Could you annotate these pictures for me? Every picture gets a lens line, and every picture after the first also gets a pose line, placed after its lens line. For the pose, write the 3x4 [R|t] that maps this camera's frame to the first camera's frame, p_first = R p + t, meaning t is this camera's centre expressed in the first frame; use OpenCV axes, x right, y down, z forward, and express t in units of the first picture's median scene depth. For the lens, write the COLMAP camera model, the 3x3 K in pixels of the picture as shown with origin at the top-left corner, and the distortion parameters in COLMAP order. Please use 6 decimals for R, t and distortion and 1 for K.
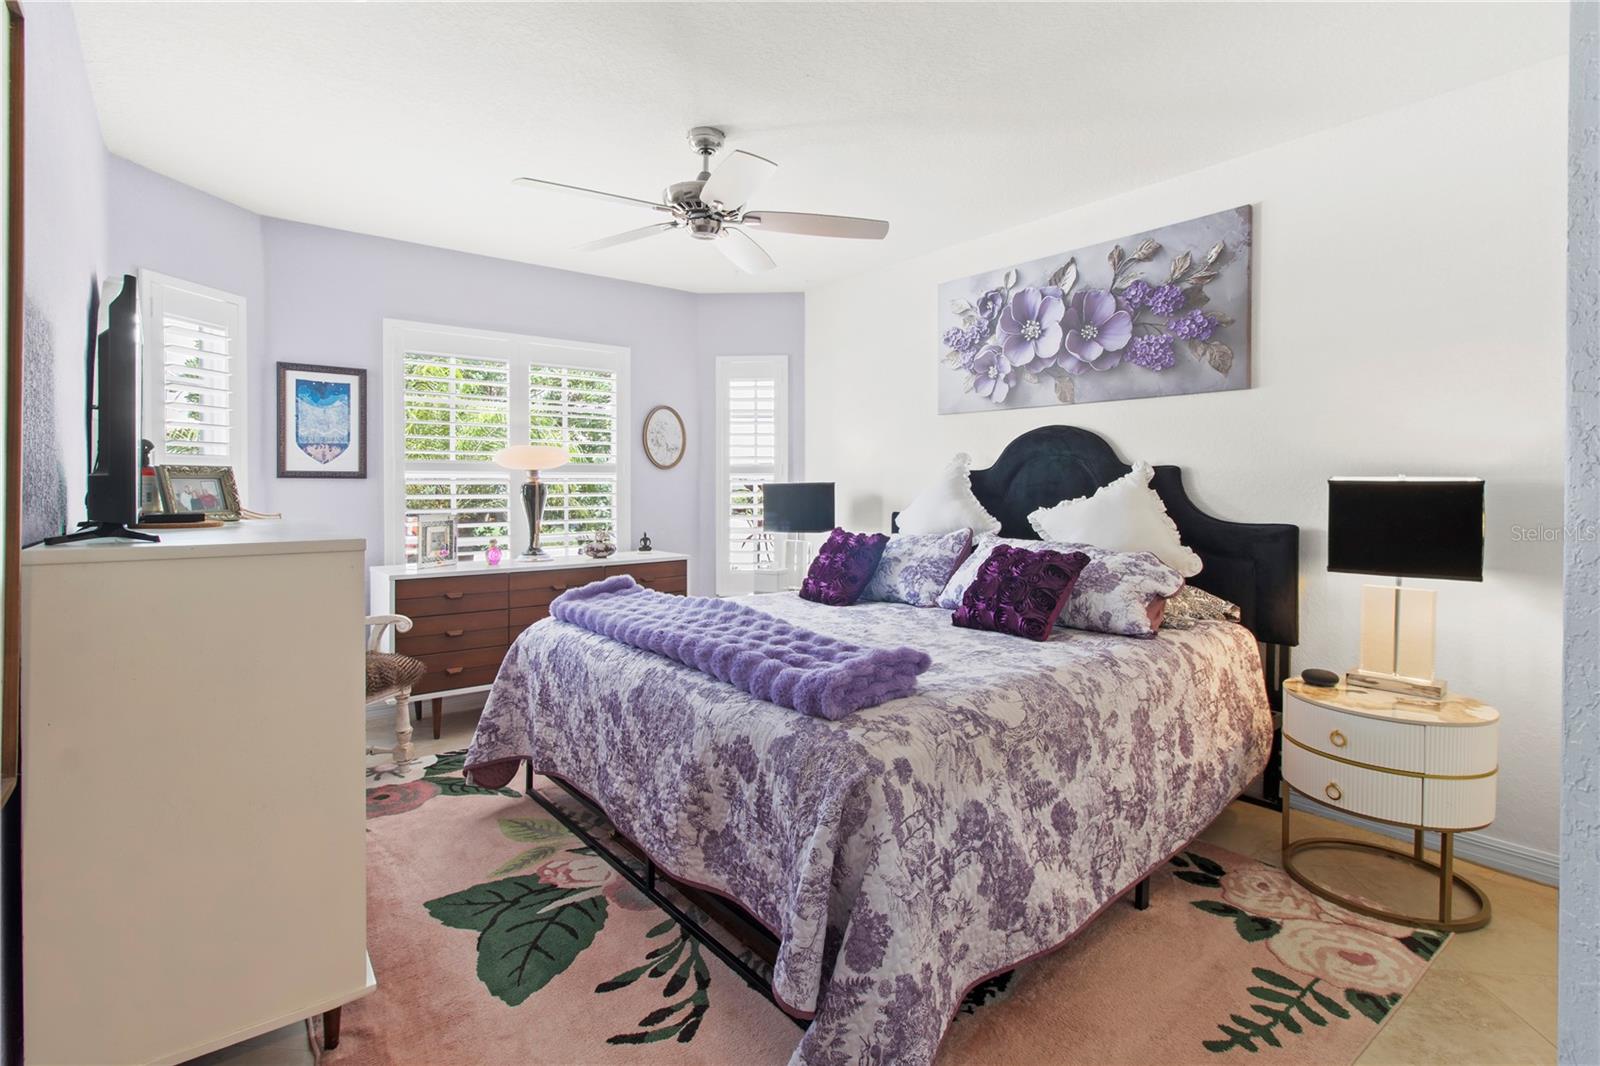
lens RADIAL K [[762.6, 0, 806.3], [0, 762.6, 499.5], [0, 0, 1]] dist [-0.000536, -0.000912]
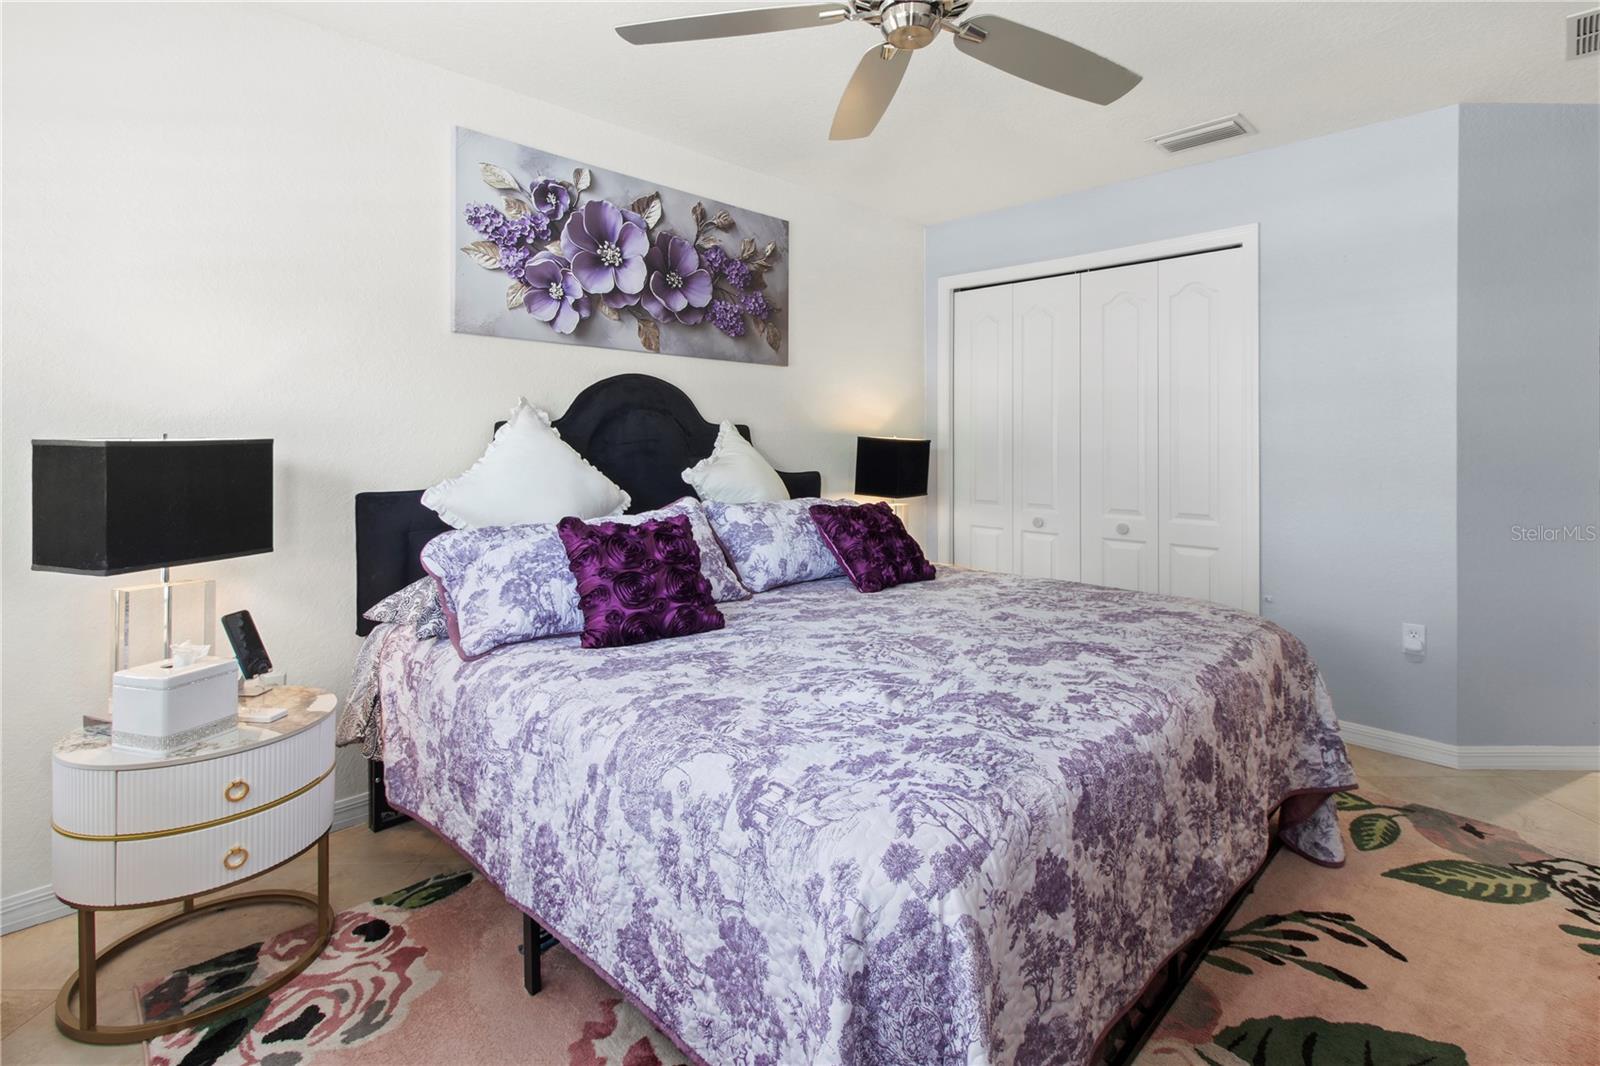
lens RADIAL K [[785.6, 0, 804.6], [0, 785.6, 452.9], [0, 0, 1]] dist [-0.001941, -0.000864]
pose [[-0.111413, -0.011207, 0.993711, -0.597168], [0.021495, 0.999675, 0.013684, -0.015905], [-0.993542, 0.022885, -0.111136, 0.929540]]
